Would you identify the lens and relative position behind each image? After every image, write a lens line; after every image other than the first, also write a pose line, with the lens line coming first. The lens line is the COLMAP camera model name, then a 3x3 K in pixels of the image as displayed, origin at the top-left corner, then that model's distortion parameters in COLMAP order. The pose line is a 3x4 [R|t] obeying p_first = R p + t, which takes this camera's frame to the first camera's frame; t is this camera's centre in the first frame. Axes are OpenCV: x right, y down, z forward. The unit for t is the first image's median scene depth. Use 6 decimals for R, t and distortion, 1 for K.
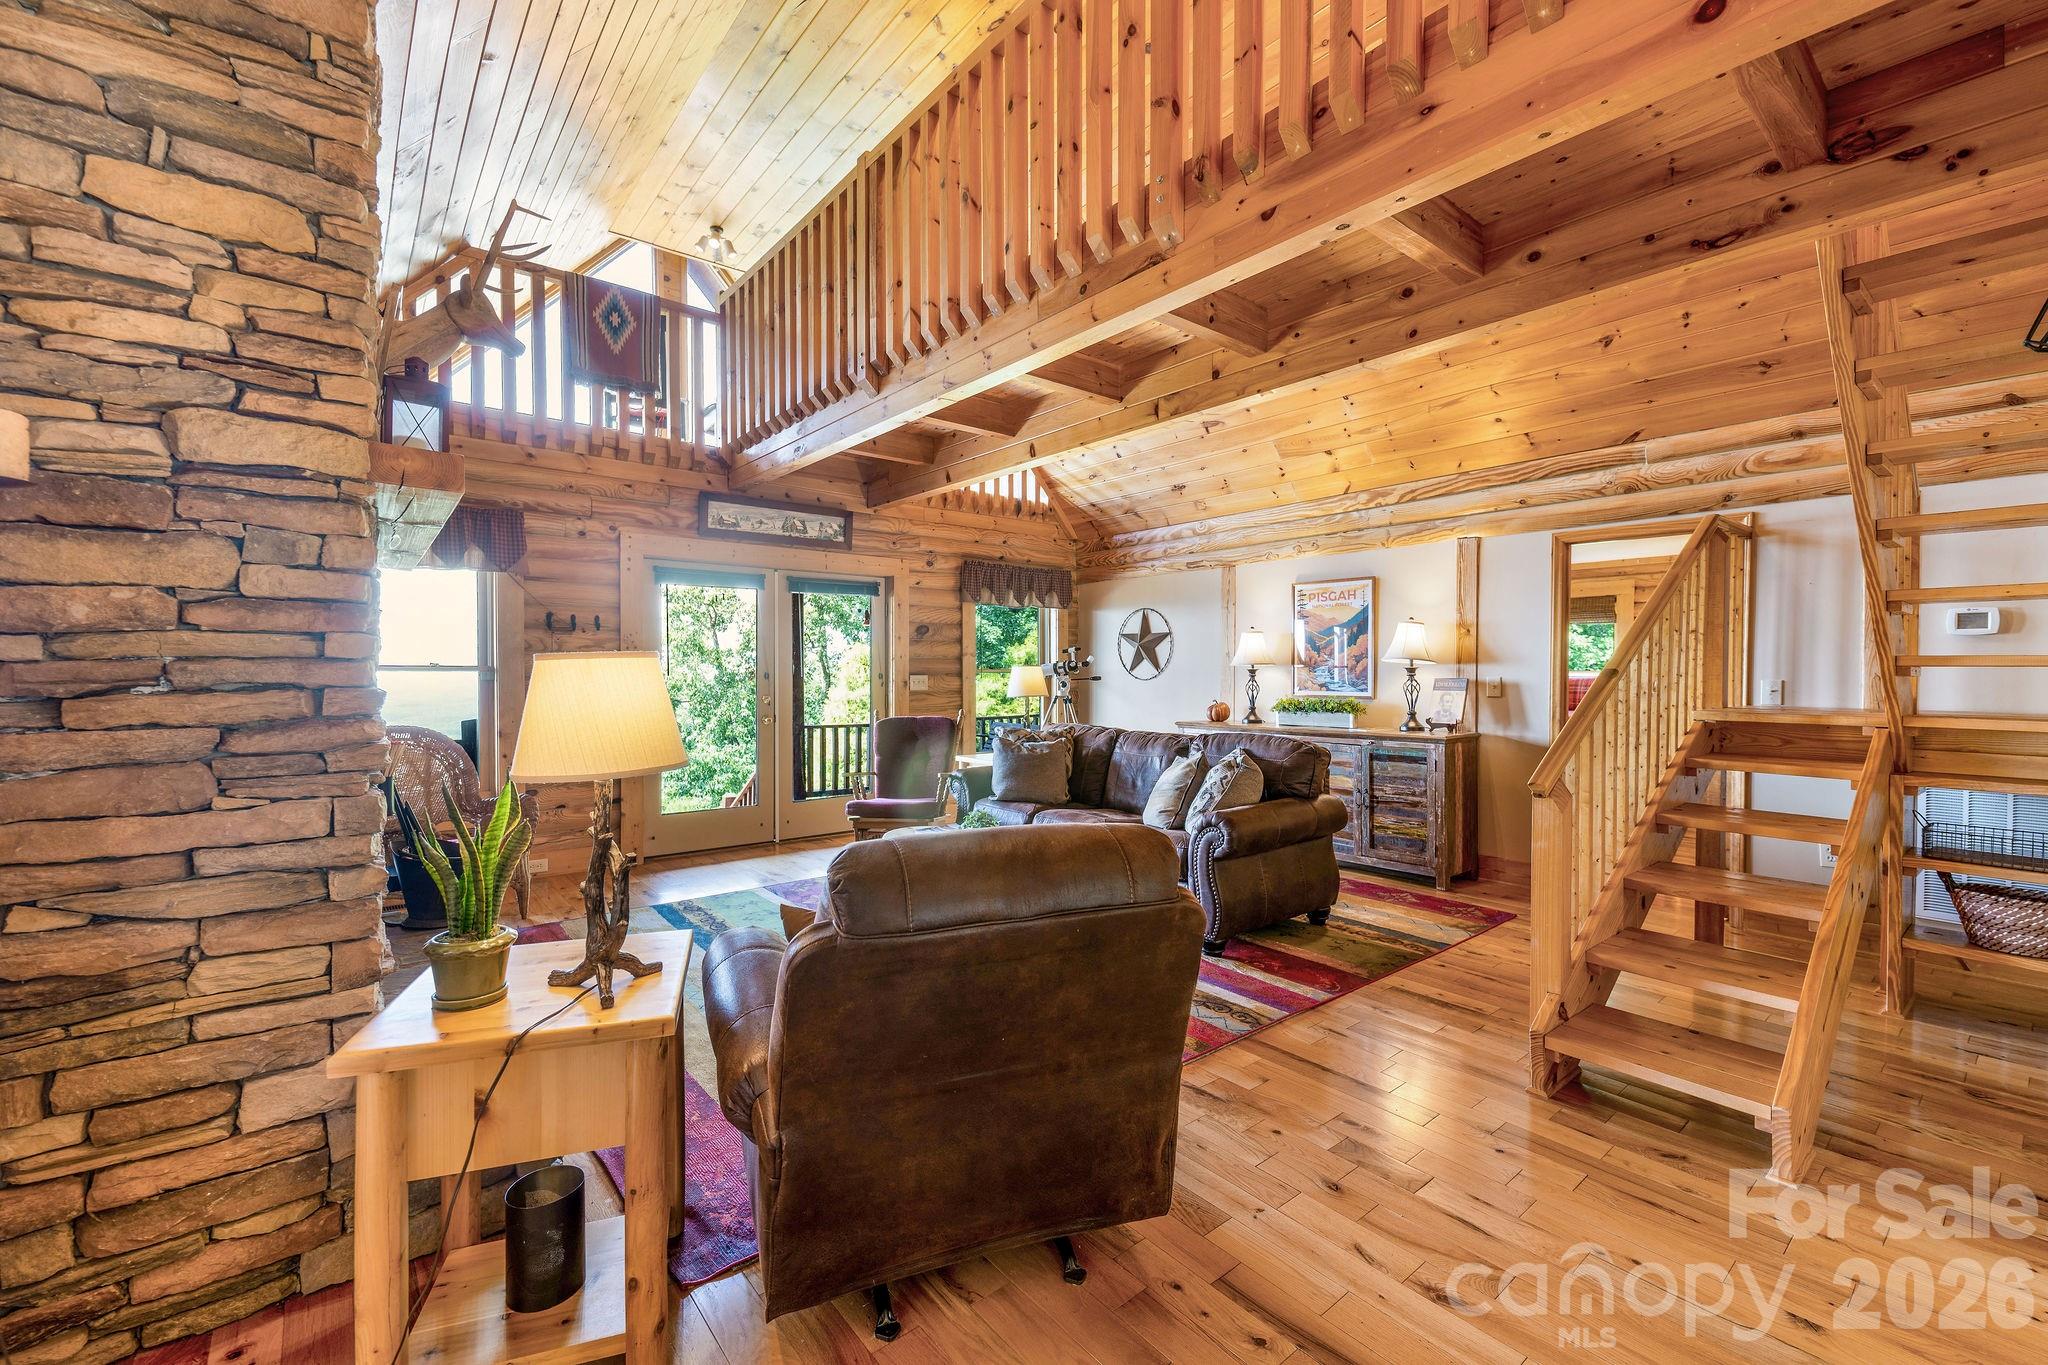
lens RADIAL K [[834.9, 0, 1023.8], [0, 834.9, 684.8], [0, 0, 1]] dist [0.013346, -0.007489]
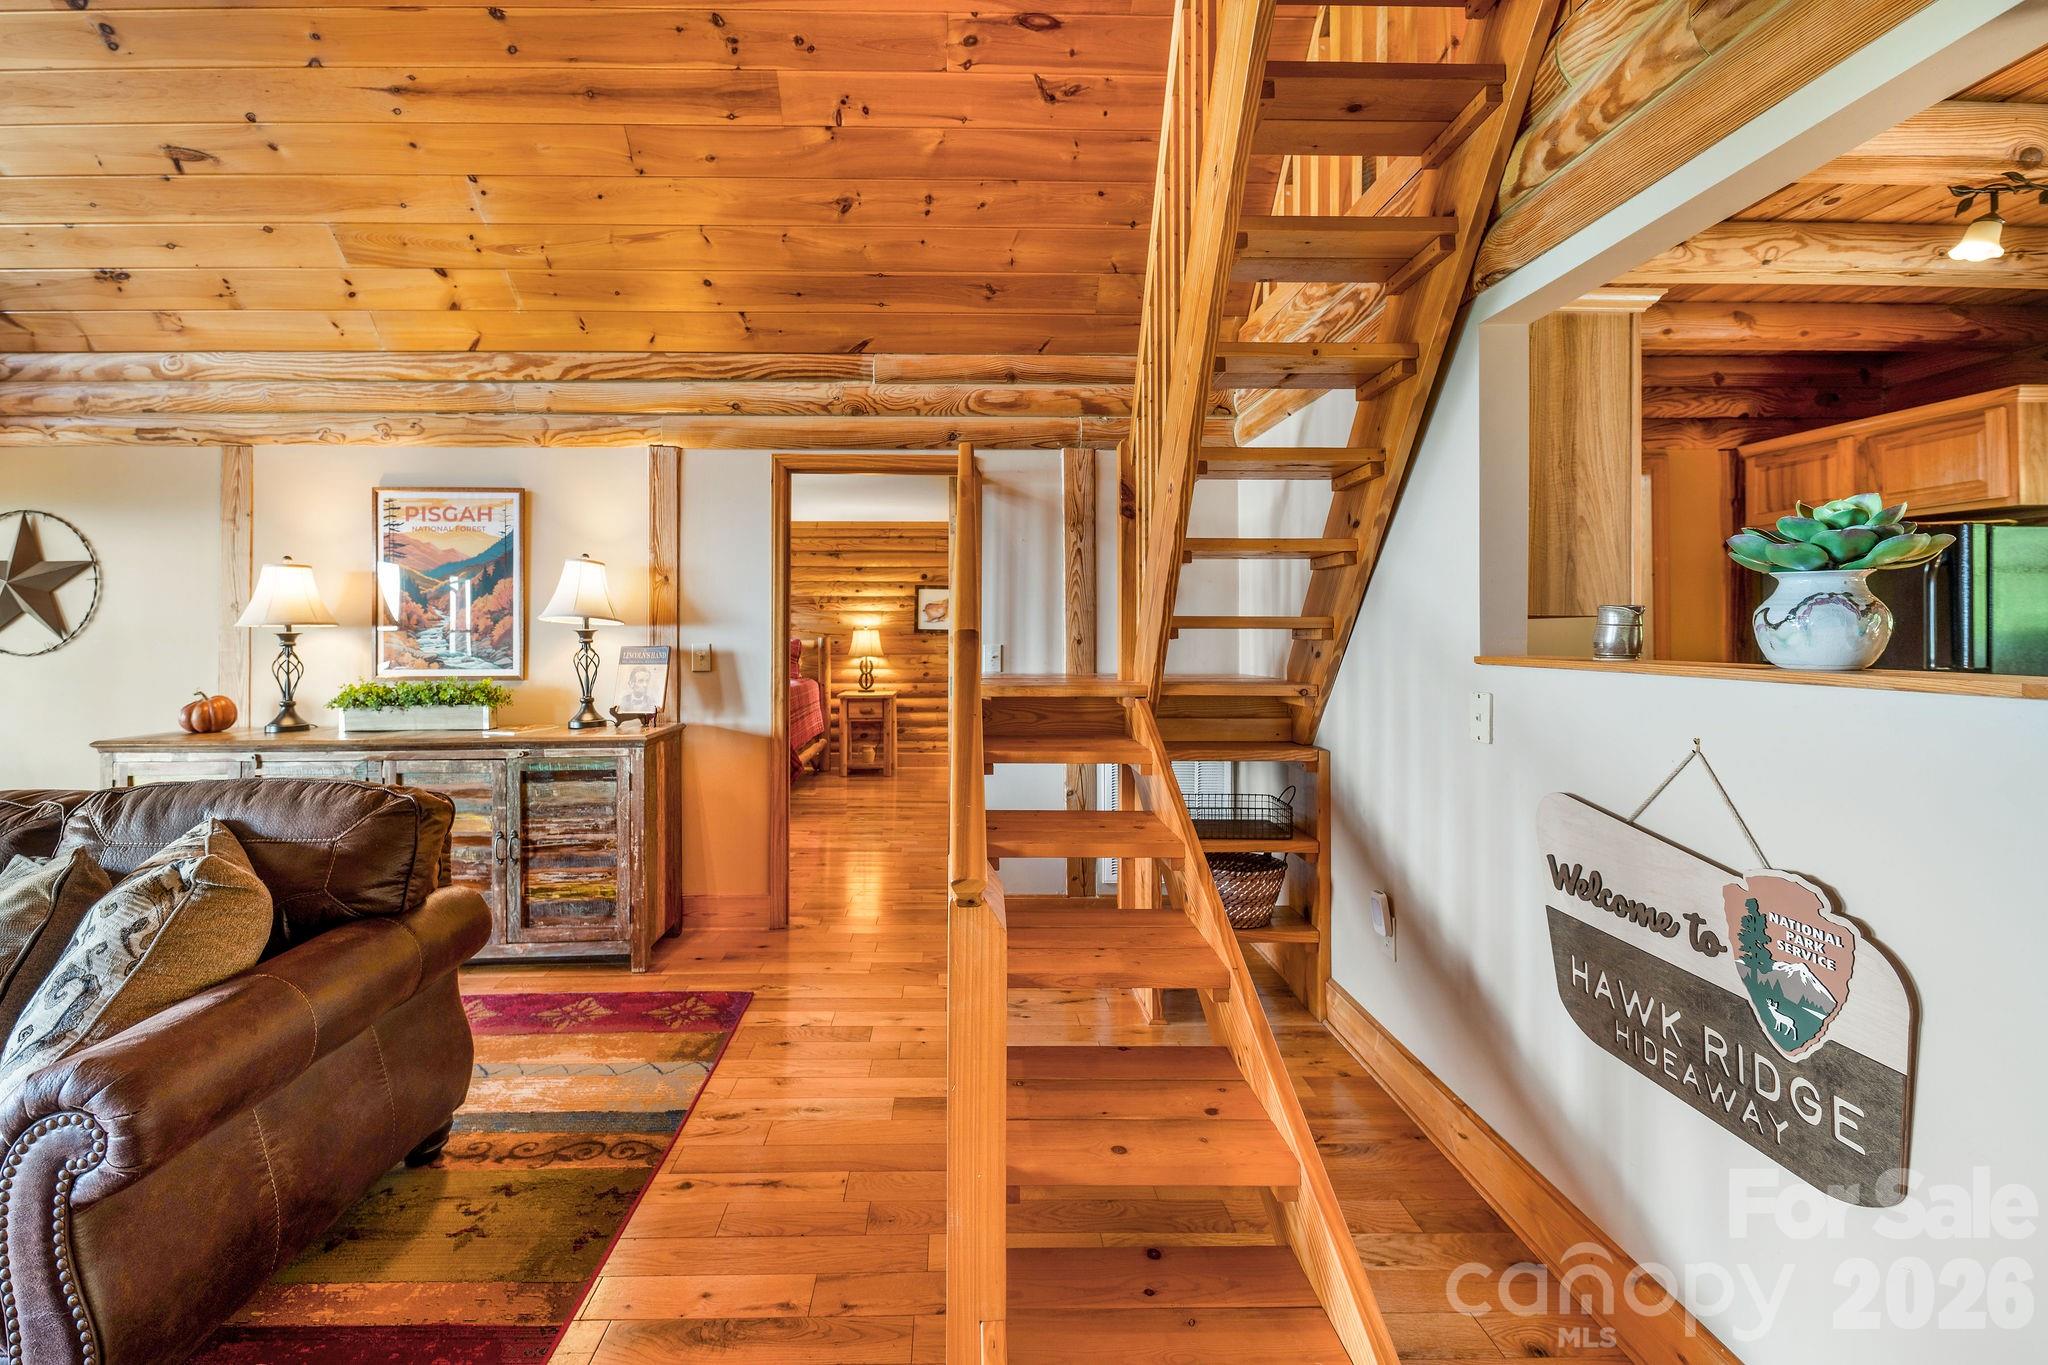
lens RADIAL K [[834.9, 0, 972.3], [0, 834.9, 628.4], [0, 0, 1]] dist [0.013346, -0.007489]
pose [[0.608595, 0.005465, 0.793462, 0.128144], [0.018014, 0.999623, -0.020702, -0.003355], [-0.793277, 0.026893, 0.608267, 0.362920]]
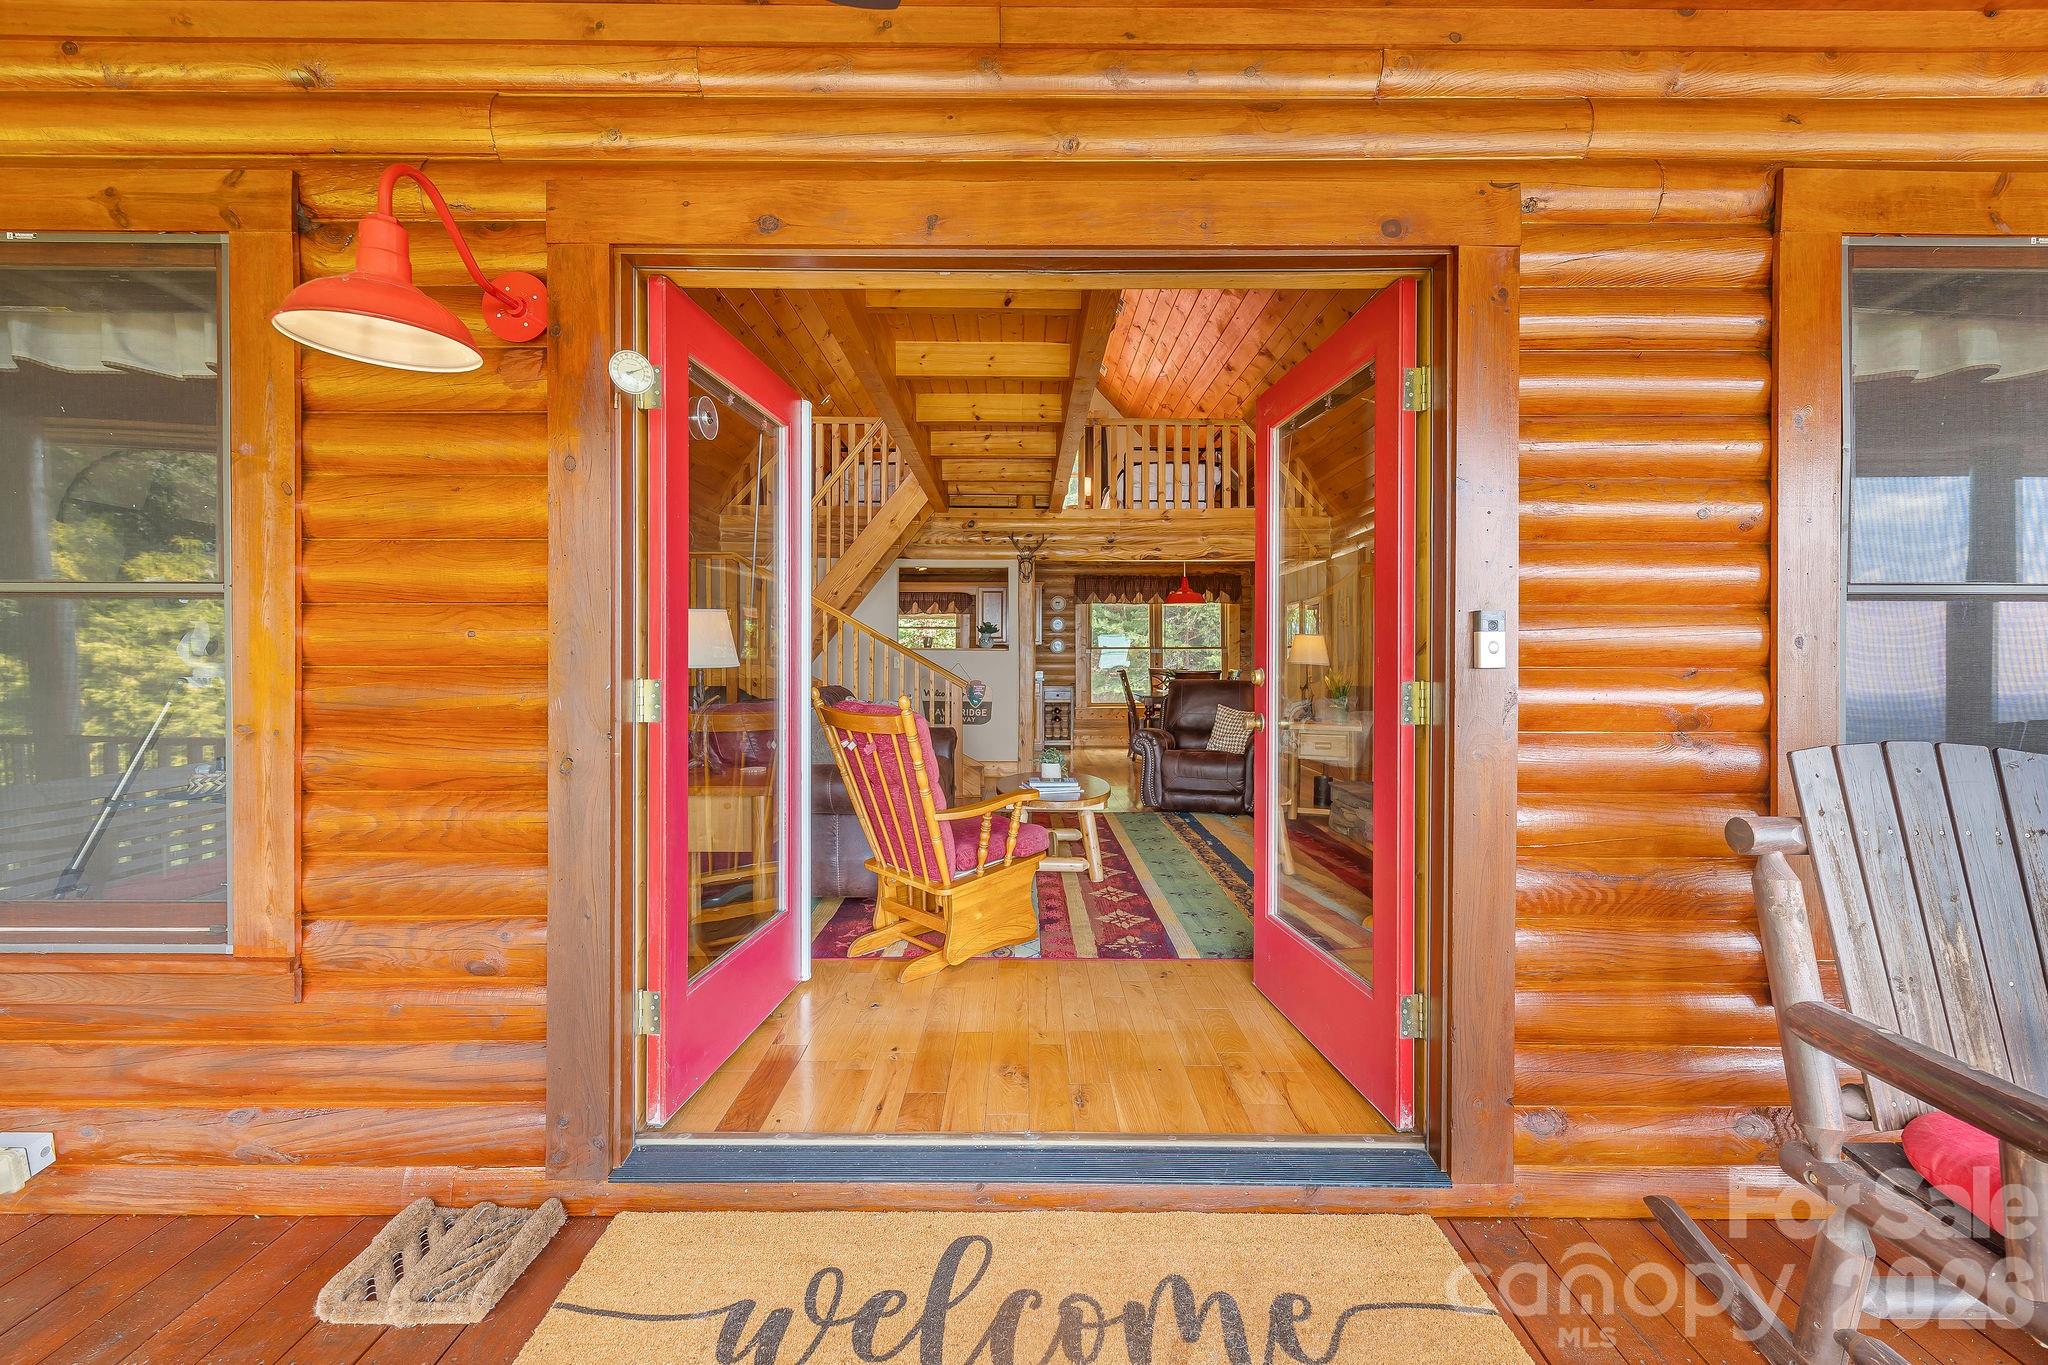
lens RADIAL K [[834.9, 0, 1003.4], [0, 834.9, 682.9], [0, 0, 1]] dist [0.013346, -0.007489]
pose [[-0.763849, -0.022851, 0.644991, -0.563547], [0.006892, 0.999027, 0.043555, 0.002924], [-0.645359, 0.037714, -0.762948, 1.440854]]
